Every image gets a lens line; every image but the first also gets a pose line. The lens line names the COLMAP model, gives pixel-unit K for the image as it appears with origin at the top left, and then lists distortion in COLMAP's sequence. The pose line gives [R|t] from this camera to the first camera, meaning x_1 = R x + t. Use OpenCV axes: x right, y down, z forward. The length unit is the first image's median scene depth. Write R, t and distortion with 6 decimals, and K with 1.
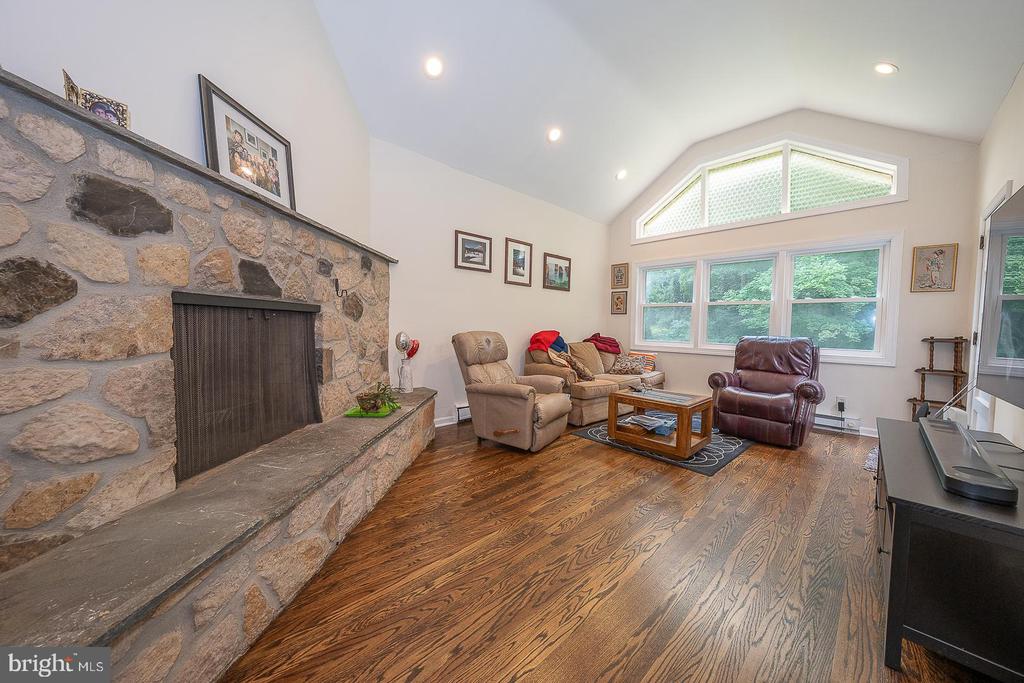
lens RADIAL K [[353.9, 0, 512.8], [0, 353.9, 338.2], [0, 0, 1]] dist [-0.028917, 0.006821]
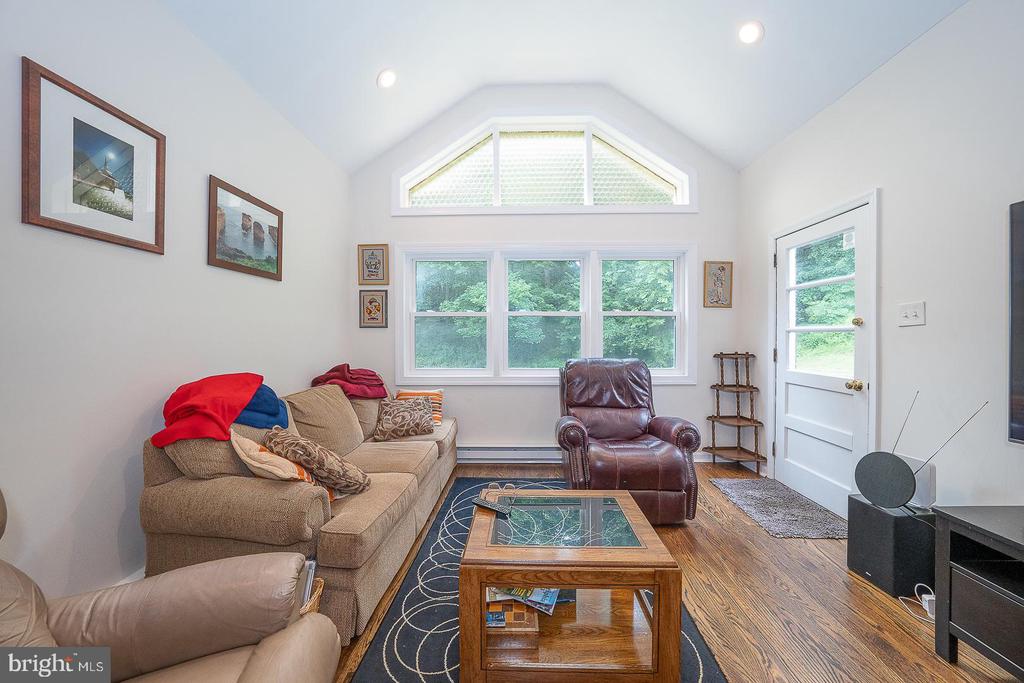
lens RADIAL K [[353.9, 0, 512.8], [0, 353.9, 338.2], [0, 0, 1]] dist [-0.028917, 0.006821]
pose [[0.702089, -0.023335, 0.711707, 0.047803], [0.040904, 0.999134, -0.007592, -0.043223], [-0.710914, 0.034442, 0.702435, 0.494565]]
